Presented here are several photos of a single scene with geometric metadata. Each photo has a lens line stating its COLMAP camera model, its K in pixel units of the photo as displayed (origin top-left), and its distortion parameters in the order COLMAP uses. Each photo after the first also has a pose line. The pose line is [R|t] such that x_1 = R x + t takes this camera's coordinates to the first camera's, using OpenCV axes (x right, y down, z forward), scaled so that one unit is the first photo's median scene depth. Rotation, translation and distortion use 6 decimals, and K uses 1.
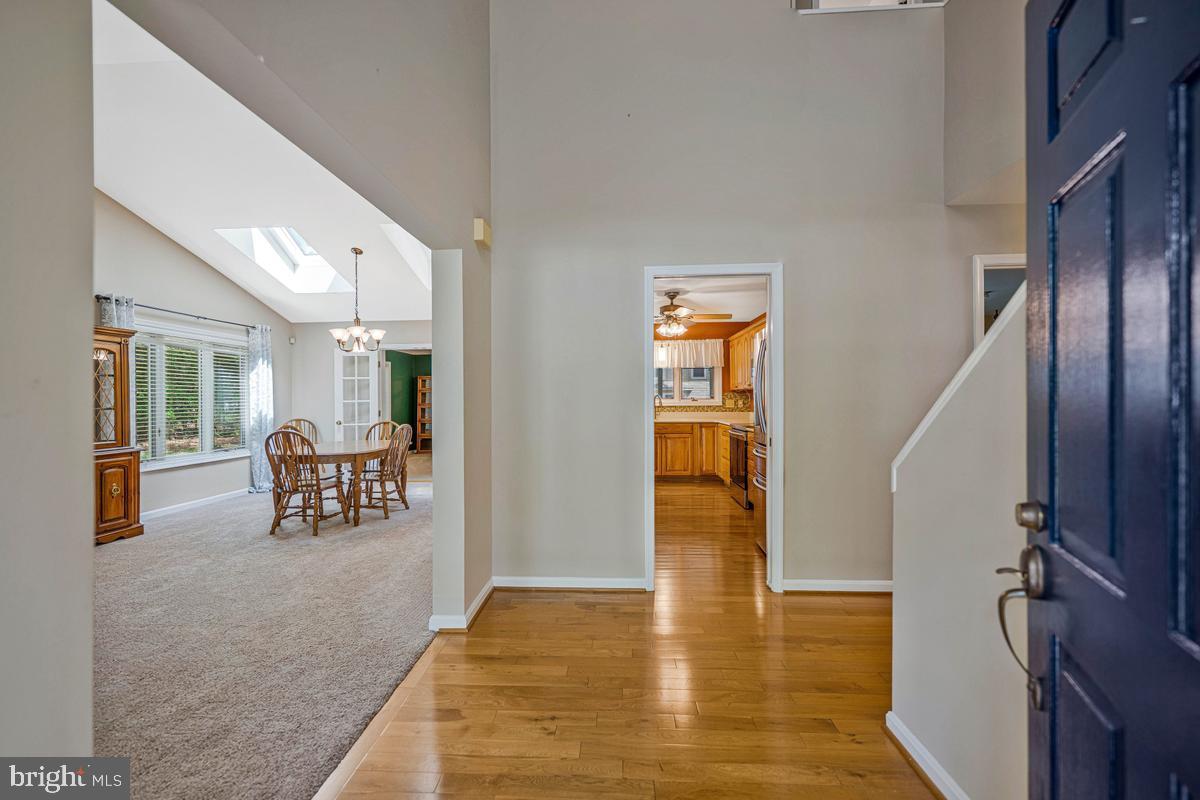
lens RADIAL K [[484.0, 0, 593.9], [0, 484.0, 407.5], [0, 0, 1]] dist [-0.001579, 0.000006]
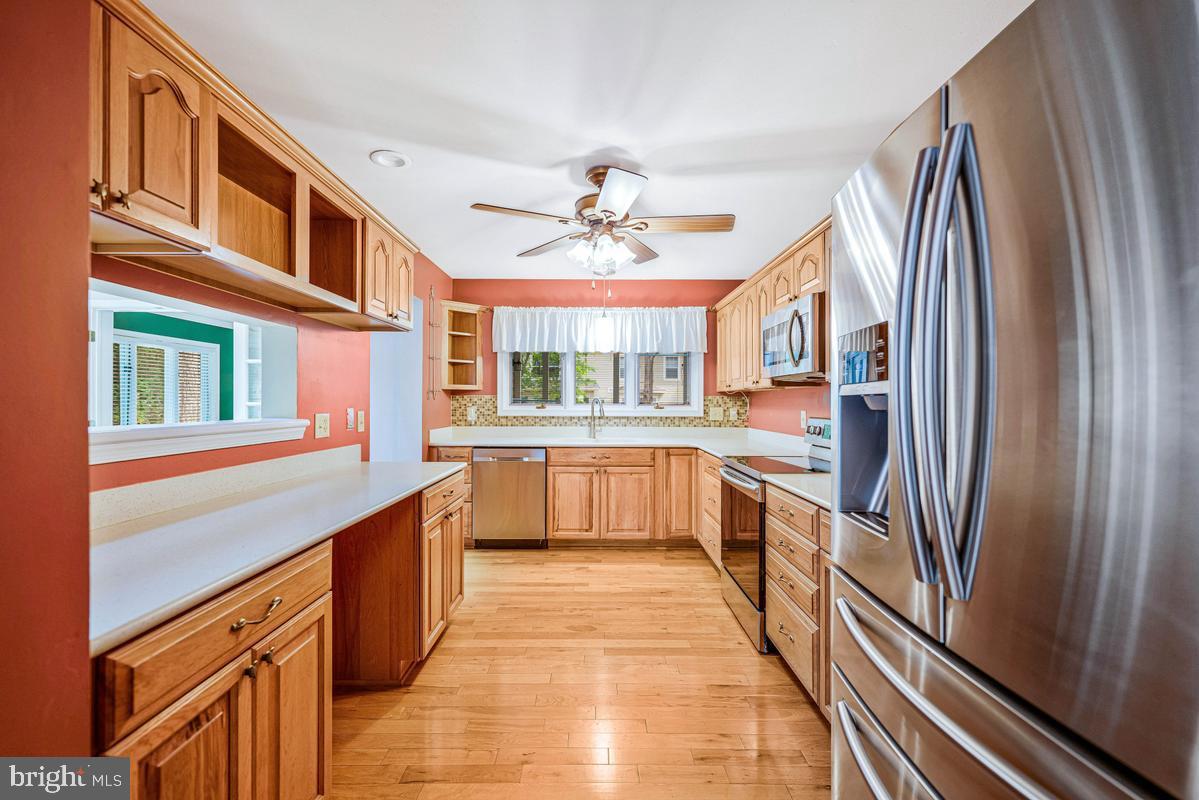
lens RADIAL K [[498.8, 0, 595.3], [0, 498.8, 408.3], [0, 0, 1]] dist [-0.003091, -0.000089]
pose [[0.998070, 0.010238, 0.061244, 0.096969], [-0.010208, 0.999948, -0.000808, -0.013600], [-0.061249, 0.000182, 0.998123, 0.409696]]
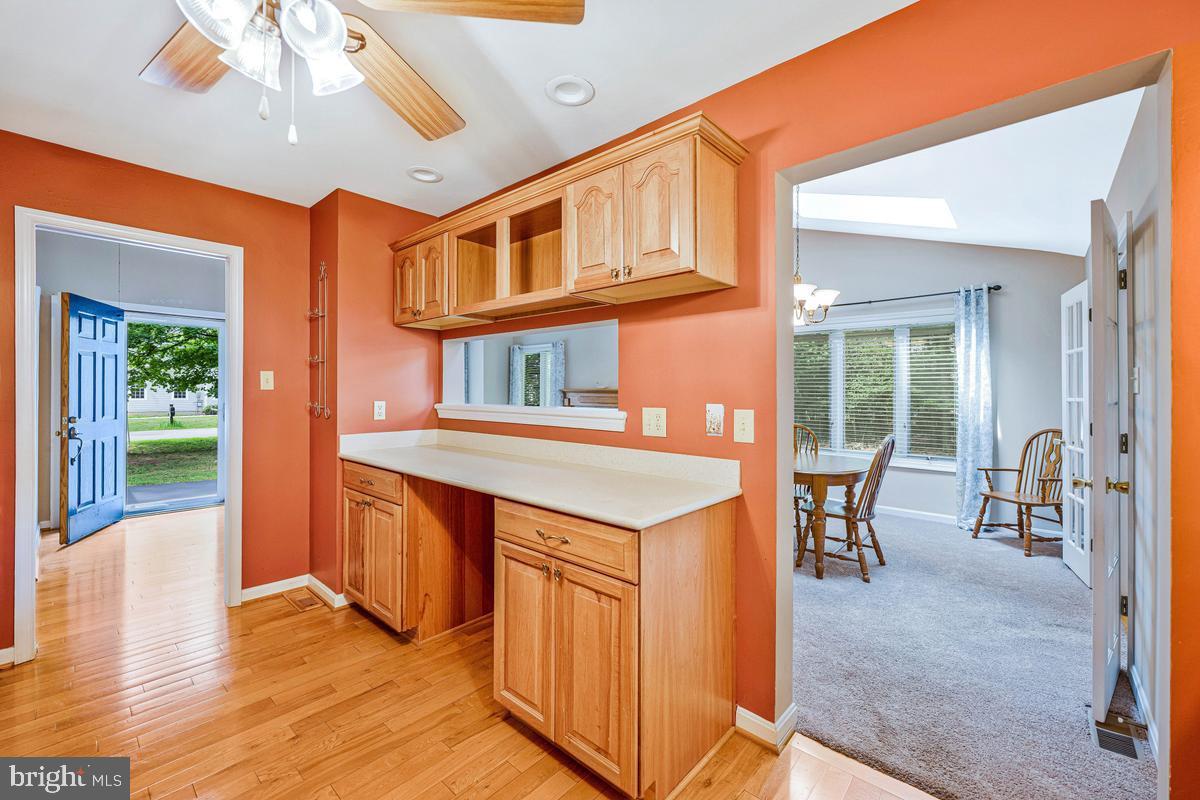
lens RADIAL K [[485.0, 0, 594.1], [0, 485.0, 395.9], [0, 0, 1]] dist [-0.001616, -0.000050]
pose [[-0.620586, 0.011317, -0.784057, 0.178293], [-0.013484, 0.999594, 0.025101, -0.022238], [0.784022, 0.026150, -0.620182, 0.938855]]
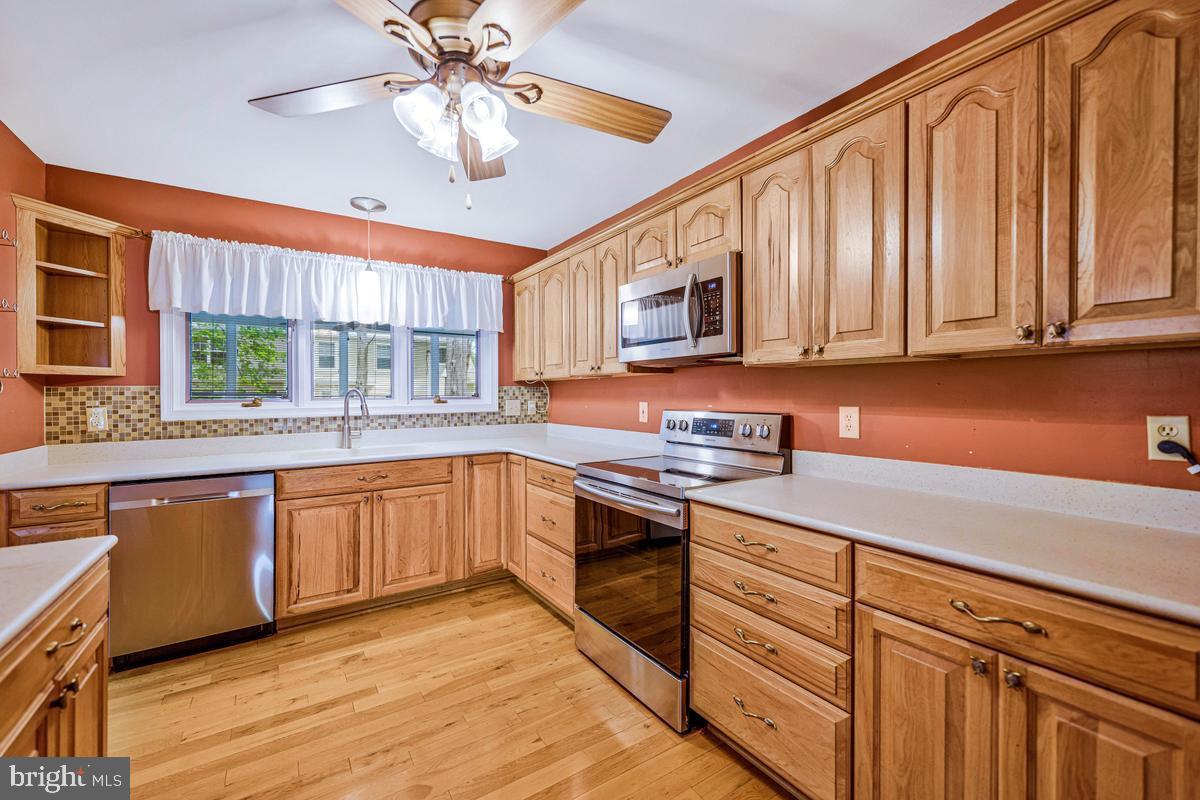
lens RADIAL K [[485.0, 0, 594.1], [0, 485.0, 395.9], [0, 0, 1]] dist [-0.001616, -0.000050]
pose [[0.799576, -0.001238, 0.600564, 0.049797], [0.009975, 0.999887, -0.011219, -0.014652], [-0.600482, 0.014961, 0.799498, 0.584939]]
